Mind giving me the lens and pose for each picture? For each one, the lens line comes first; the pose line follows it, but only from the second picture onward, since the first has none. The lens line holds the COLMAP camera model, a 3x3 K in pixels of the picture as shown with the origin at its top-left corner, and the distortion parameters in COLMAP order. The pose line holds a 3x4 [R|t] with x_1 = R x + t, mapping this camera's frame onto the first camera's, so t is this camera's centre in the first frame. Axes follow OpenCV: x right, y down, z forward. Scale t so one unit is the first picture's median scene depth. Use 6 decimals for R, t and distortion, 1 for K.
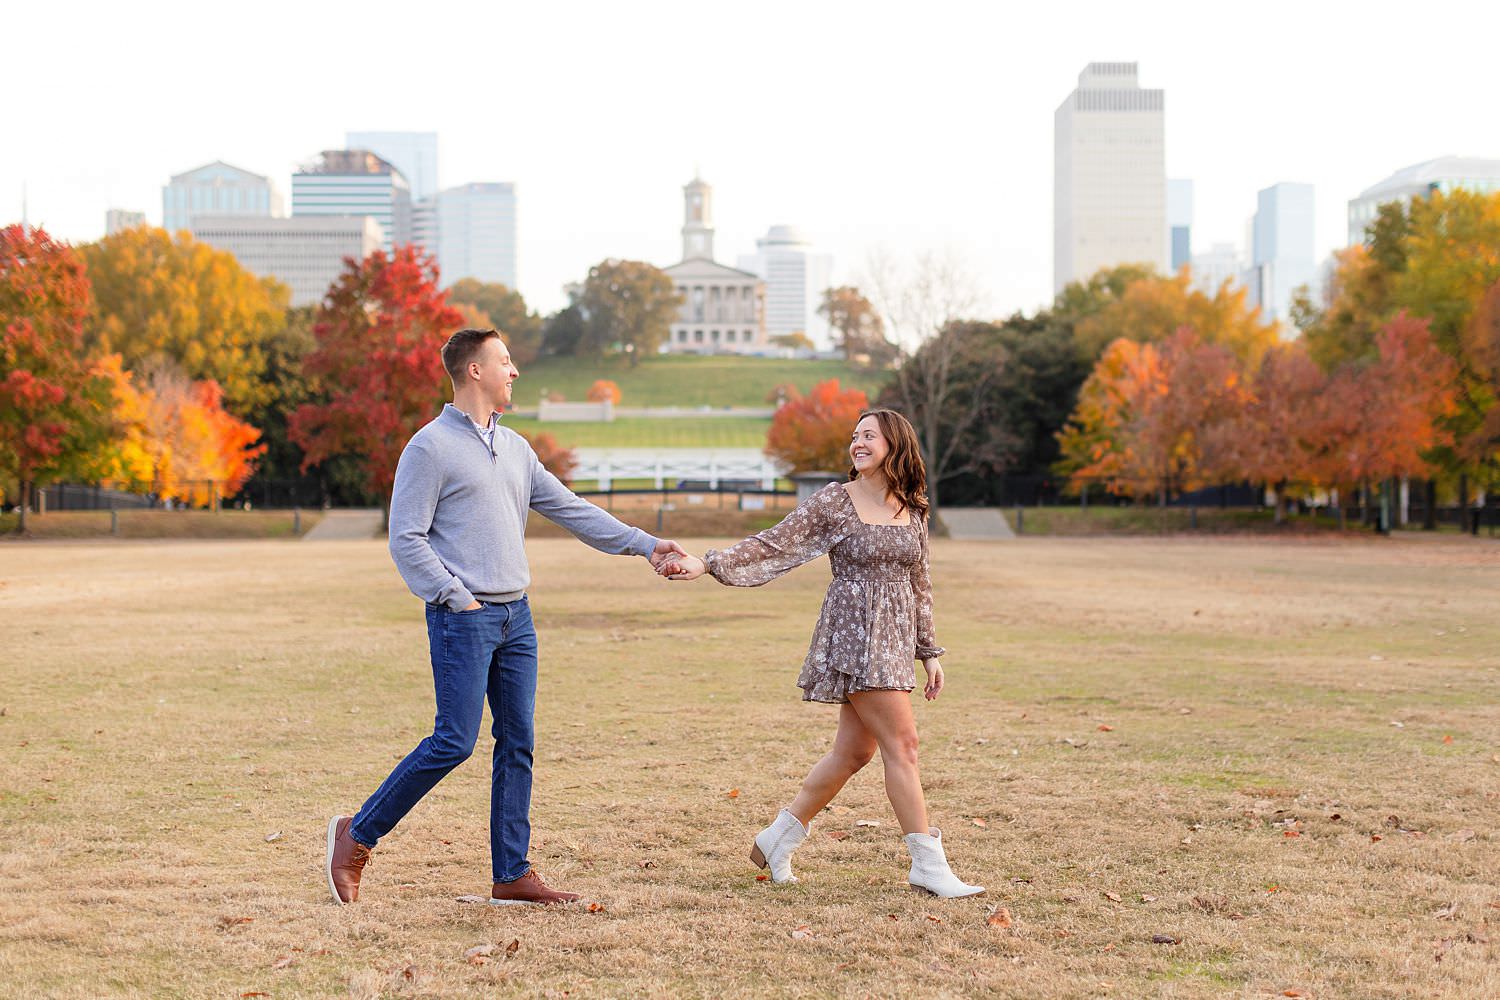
lens RADIAL K [[2159.6, 0, 750.0], [0, 2159.6, 500.0], [0, 0, 1]] dist [-0.091079, 0.015297]
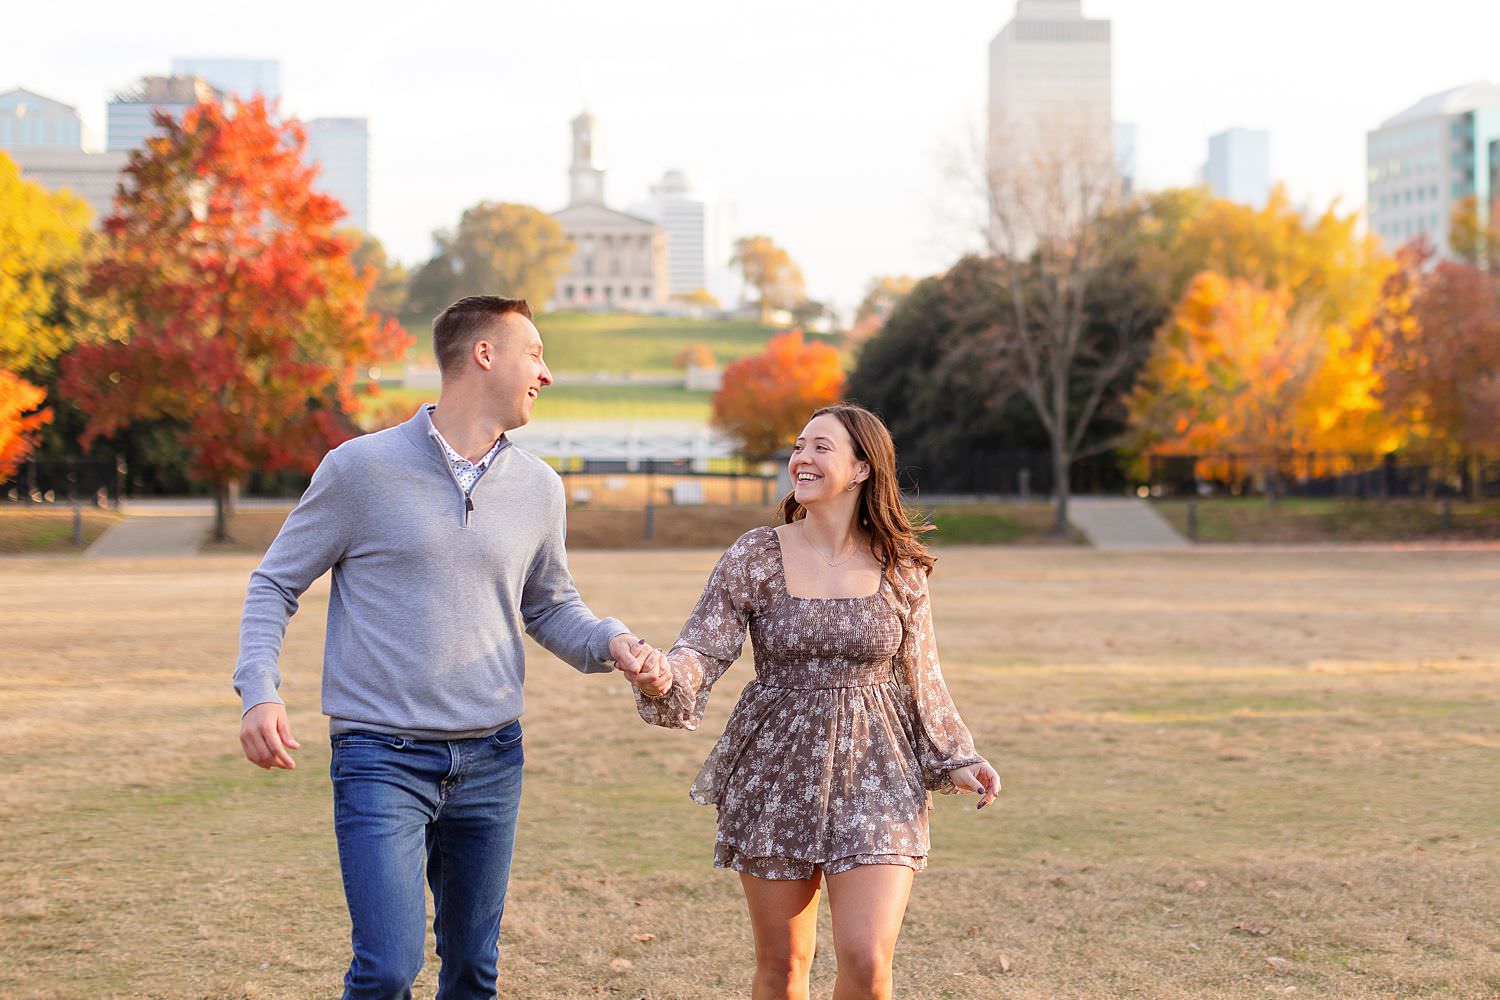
lens RADIAL K [[2173.5, 0, 807.6], [0, 2173.5, 441.0], [0, 0, 1]] dist [-0.024335, -0.011236]
pose [[0.995151, 0.000298, 0.098362, -0.041787], [0.001411, 0.999849, -0.017310, -0.002443], [-0.098353, 0.017365, 0.995000, 0.242764]]
